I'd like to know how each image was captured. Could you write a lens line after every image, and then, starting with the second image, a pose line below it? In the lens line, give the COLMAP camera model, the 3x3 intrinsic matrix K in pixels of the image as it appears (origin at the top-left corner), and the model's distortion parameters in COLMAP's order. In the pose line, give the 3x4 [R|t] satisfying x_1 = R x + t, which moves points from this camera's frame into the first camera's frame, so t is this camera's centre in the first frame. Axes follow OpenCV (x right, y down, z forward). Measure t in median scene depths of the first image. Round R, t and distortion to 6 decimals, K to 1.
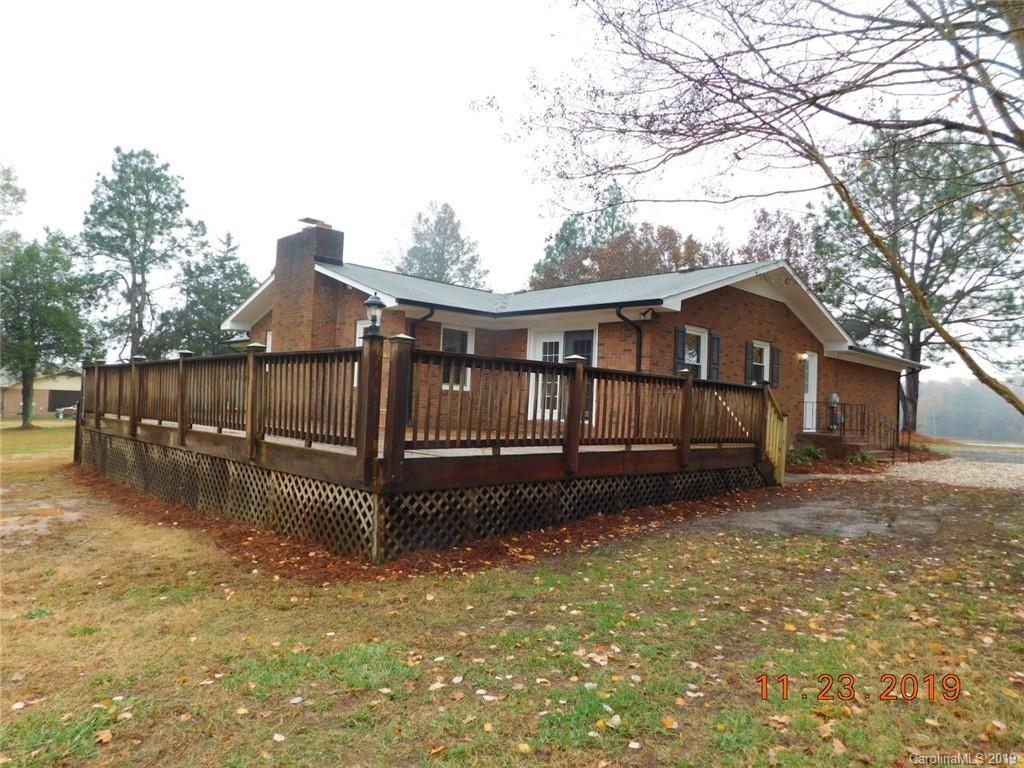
lens RADIAL K [[679.0, 0, 515.1], [0, 679.0, 382.8], [0, 0, 1]] dist [-0.070595, 0.051670]
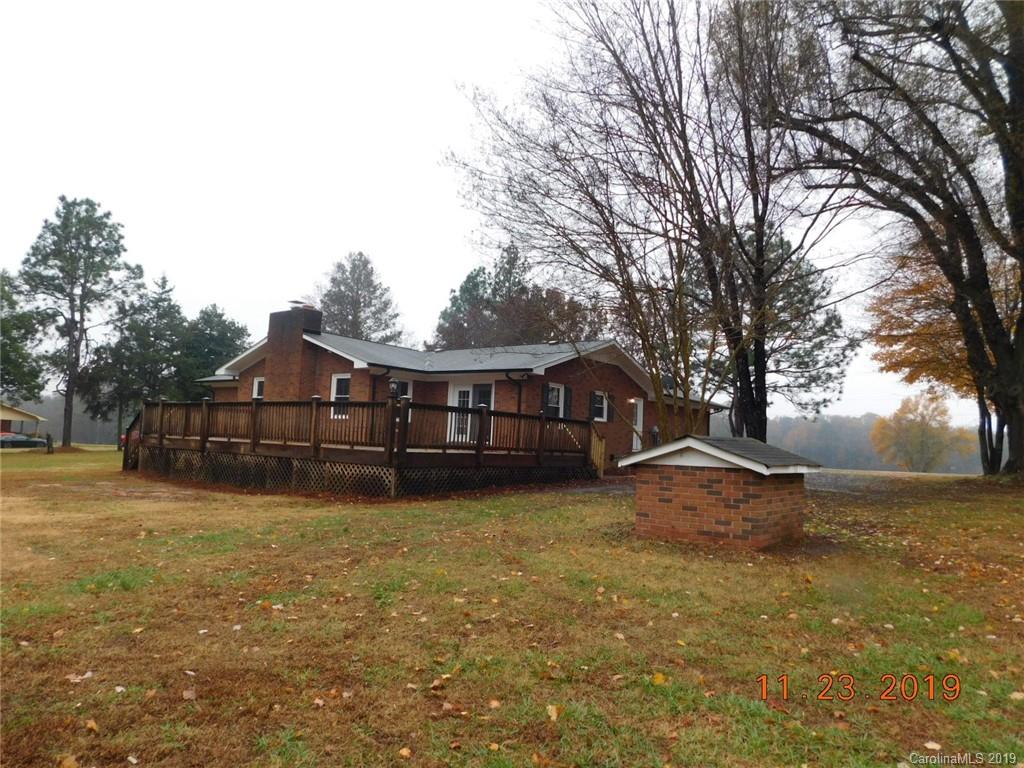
lens RADIAL K [[679.0, 0, 515.1], [0, 679.0, 382.8], [0, 0, 1]] dist [-0.070595, 0.051670]
pose [[0.988818, 0.016247, 0.148243, -0.019499], [-0.008988, 0.998734, -0.049500, -0.000973], [-0.148859, 0.047614, 0.987711, -0.170265]]
